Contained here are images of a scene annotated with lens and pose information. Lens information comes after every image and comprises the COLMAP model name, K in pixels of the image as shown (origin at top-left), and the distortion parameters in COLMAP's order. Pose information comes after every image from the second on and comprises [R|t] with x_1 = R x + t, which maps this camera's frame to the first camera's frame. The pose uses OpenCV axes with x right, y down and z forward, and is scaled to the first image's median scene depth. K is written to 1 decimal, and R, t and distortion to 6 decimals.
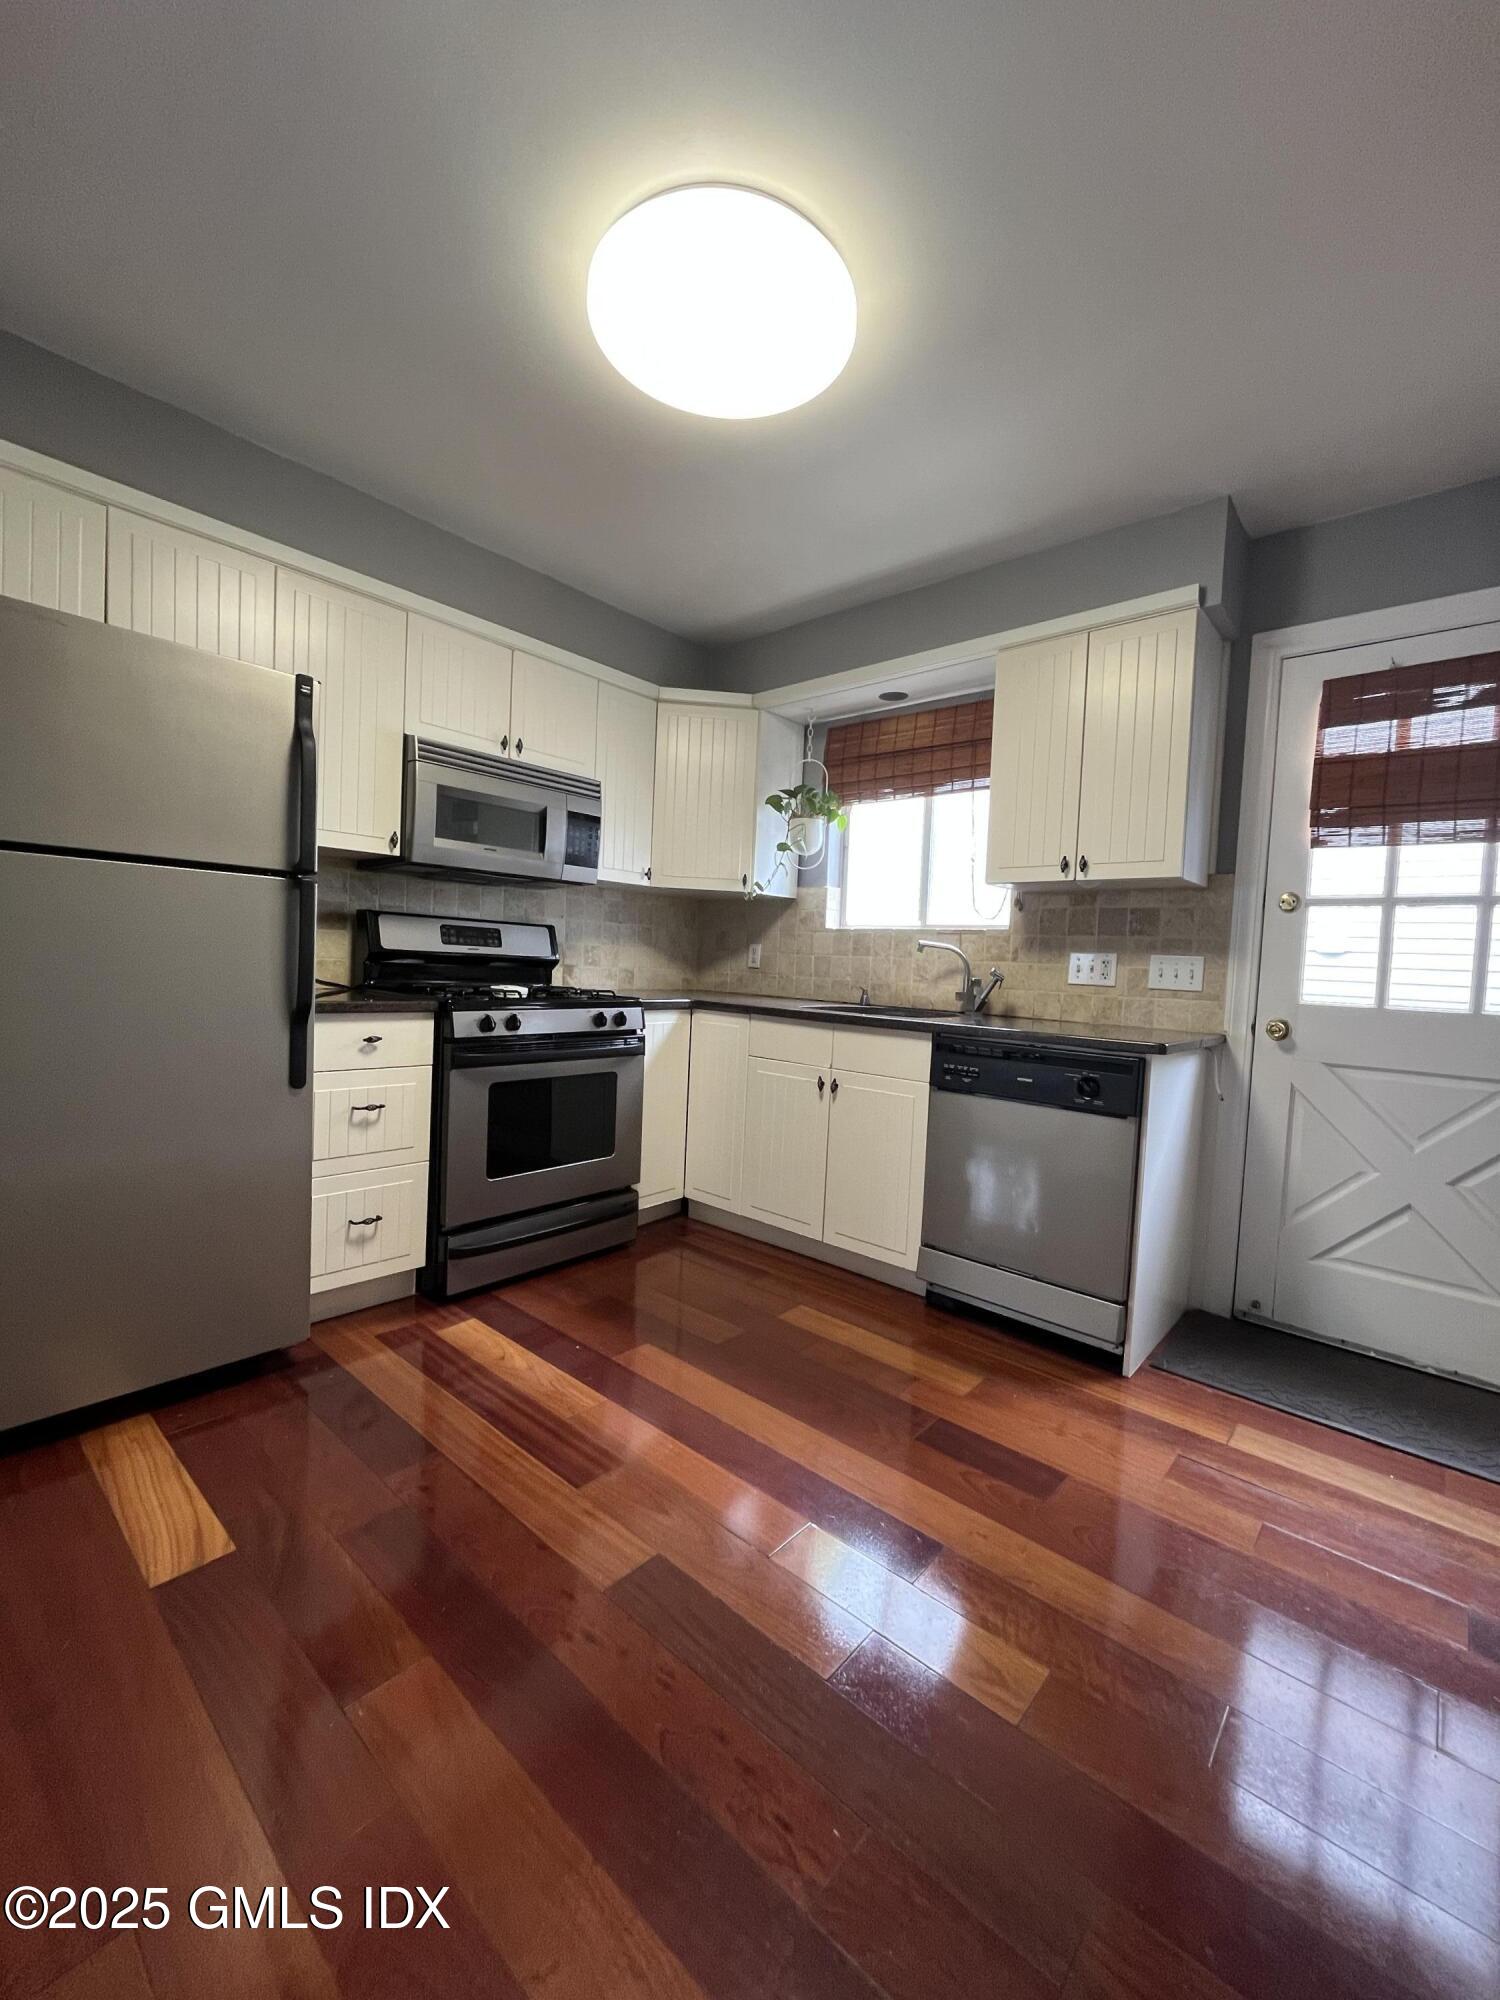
lens RADIAL K [[805.1, 0, 750.0], [0, 805.1, 1000.0], [0, 0, 1]] dist [-0.000828, -0.002174]
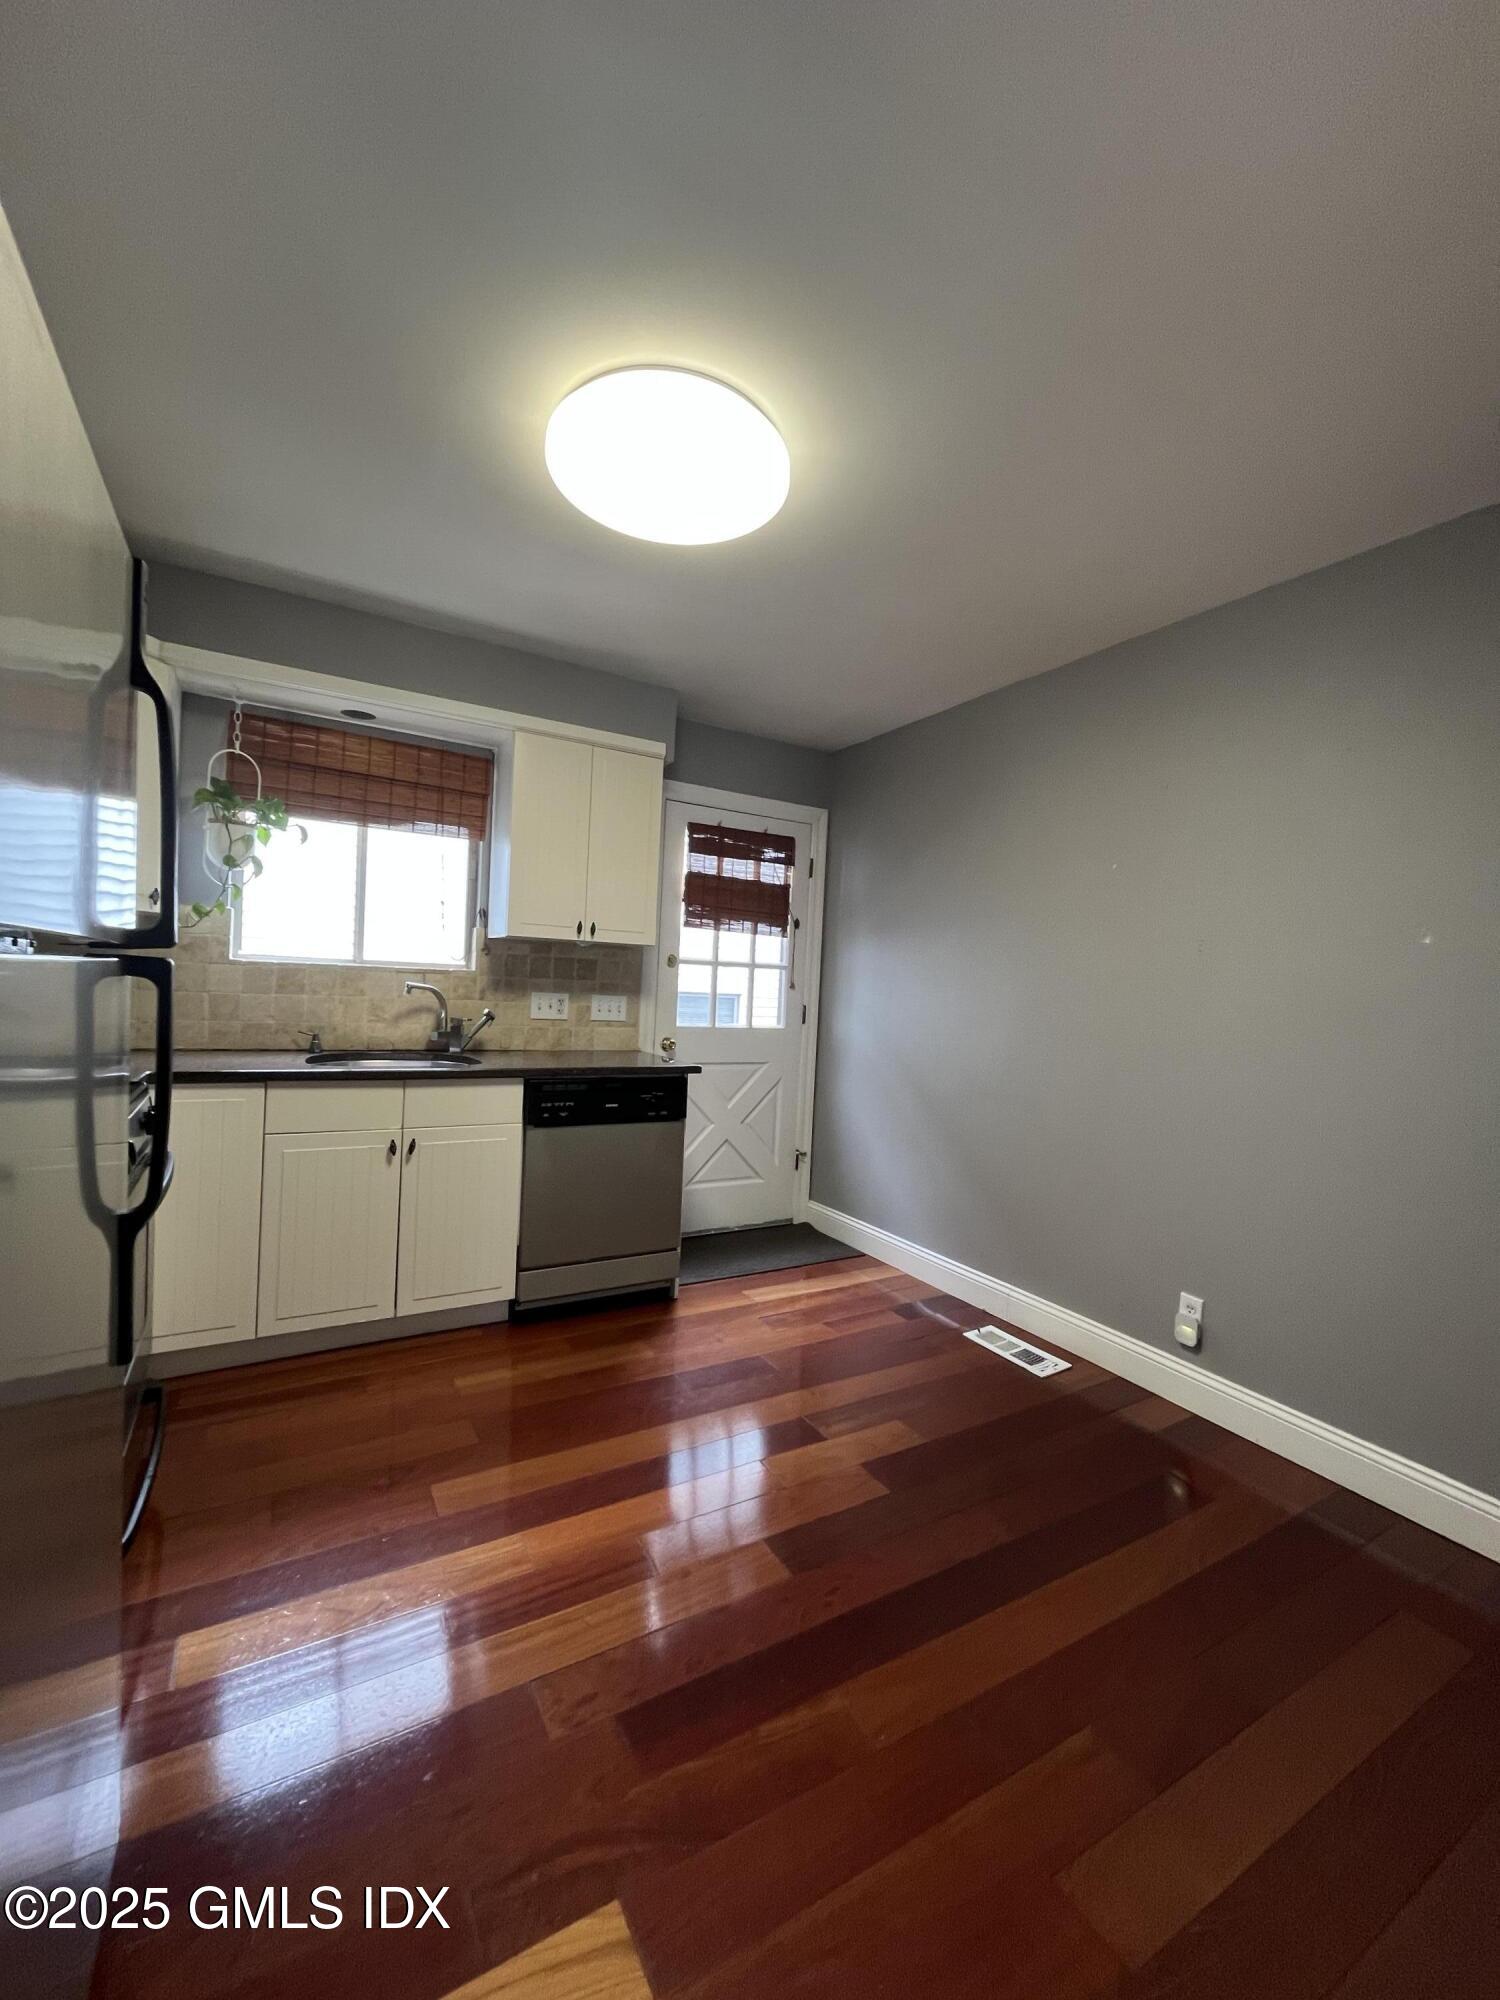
lens RADIAL K [[805.1, 0, 750.0], [0, 805.1, 1000.0], [0, 0, 1]] dist [-0.000828, -0.002174]
pose [[0.316295, -0.046634, 0.947514, -0.706182], [0.014351, 0.998912, 0.044373, -0.108153], [-0.948552, -0.000437, 0.316620, 0.356846]]
